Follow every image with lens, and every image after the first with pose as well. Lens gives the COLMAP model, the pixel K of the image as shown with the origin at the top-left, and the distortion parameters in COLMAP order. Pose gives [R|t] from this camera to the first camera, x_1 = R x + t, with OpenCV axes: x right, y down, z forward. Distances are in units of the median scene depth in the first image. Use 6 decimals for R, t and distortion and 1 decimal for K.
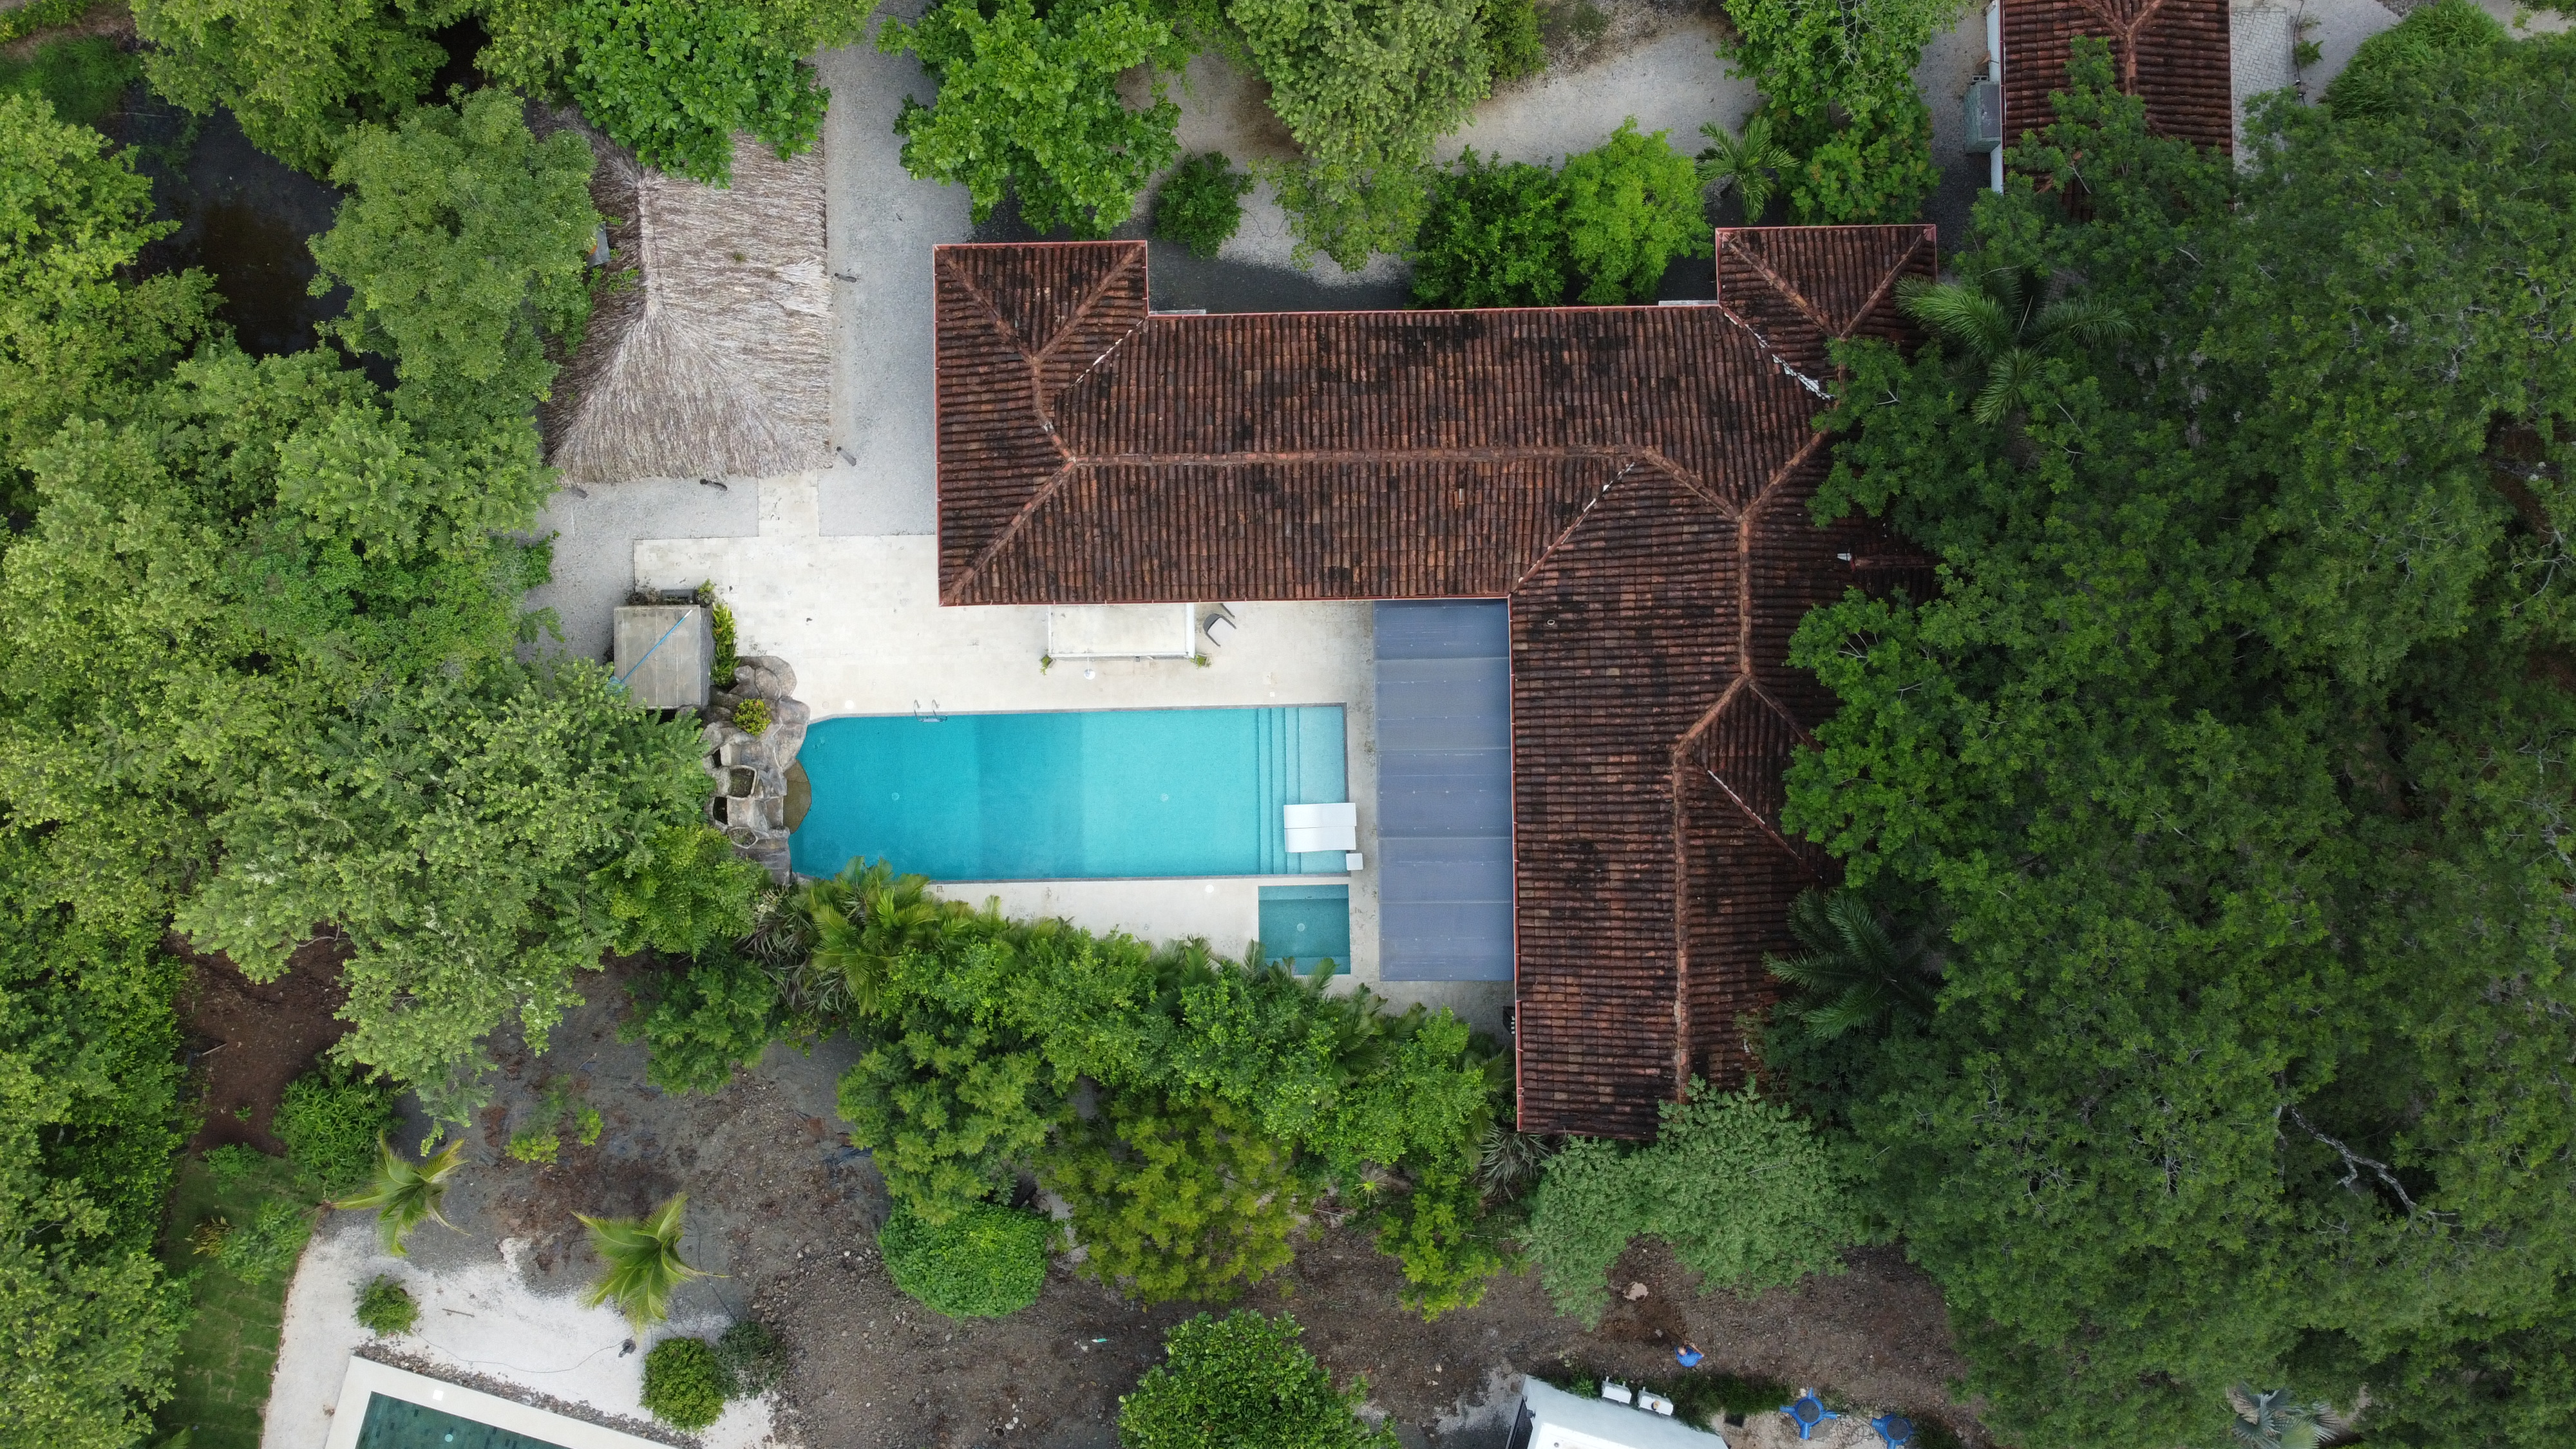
lens RADIAL K [[1942.5, 0, 1289.3], [0, 1942.5, 718.0], [0, 0, 1]] dist [0.008206, -0.004904]
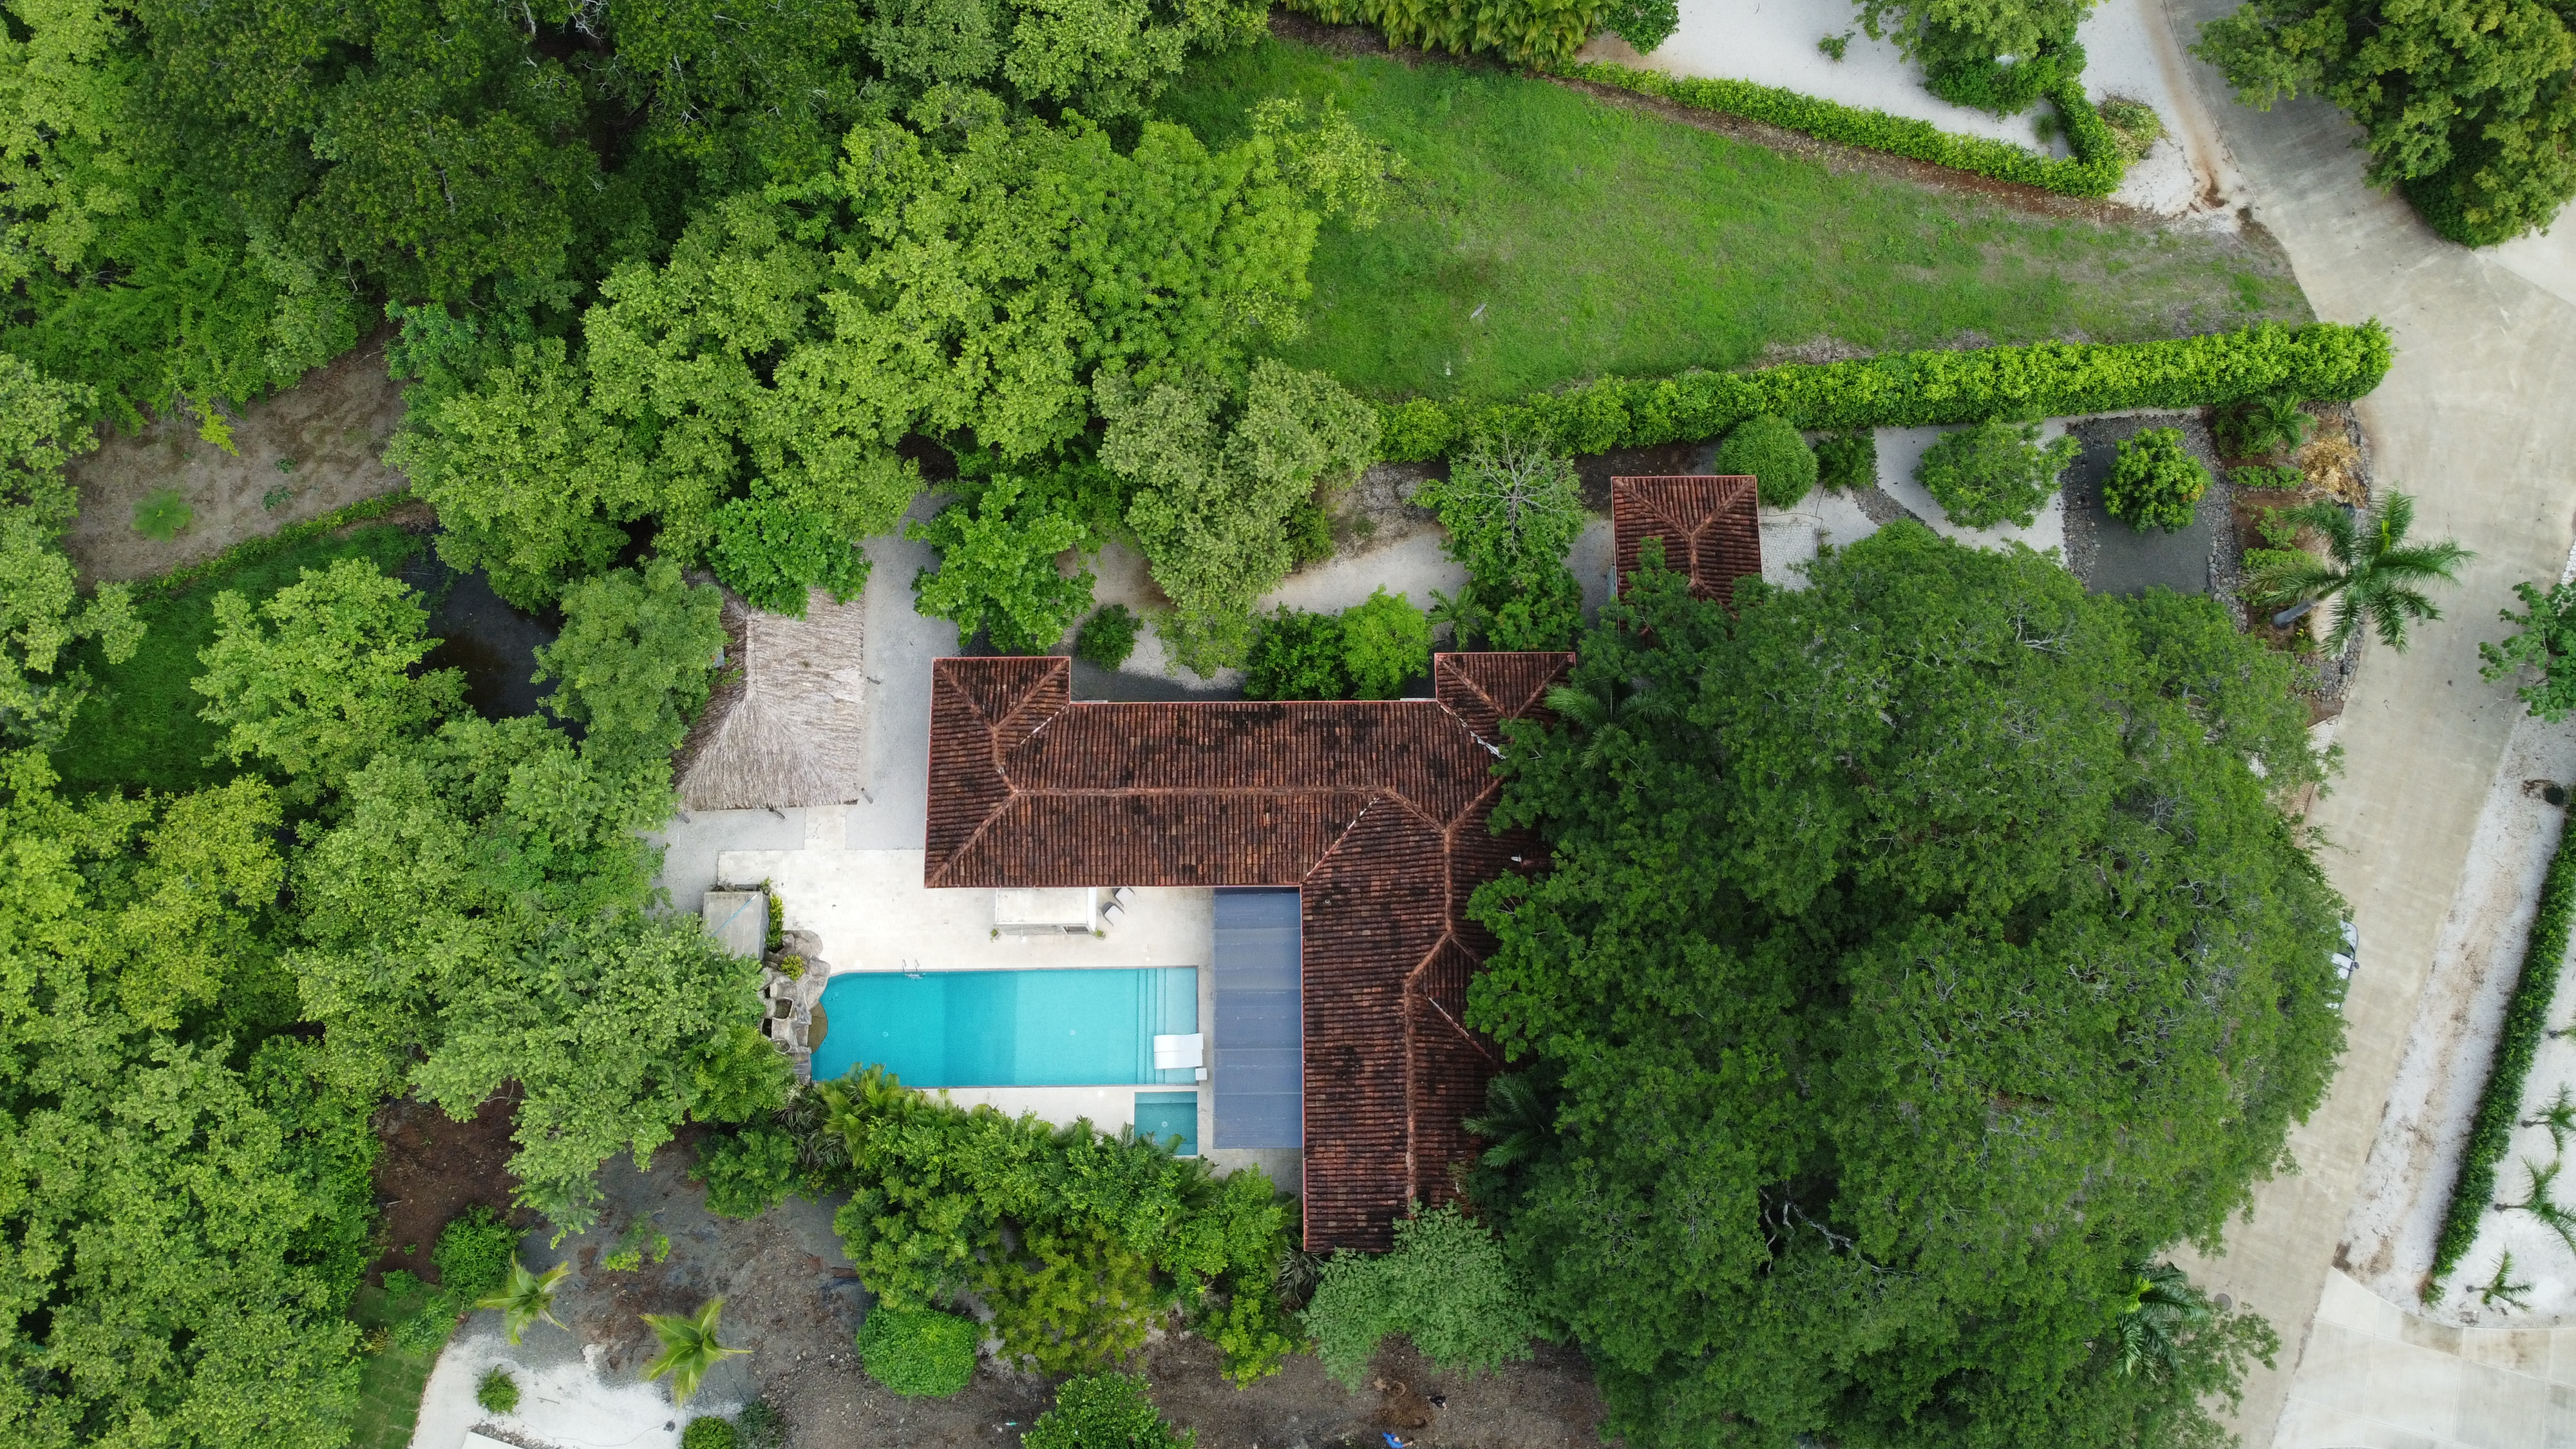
lens RADIAL K [[1942.5, 0, 1285.7], [0, 1942.5, 727.5], [0, 0, 1]] dist [0.008206, -0.004904]
pose [[0.999910, 0.011367, 0.007141, 0.090427], [-0.009362, 0.971734, -0.235893, 0.178224], [-0.009620, 0.235805, 0.971753, -0.509289]]
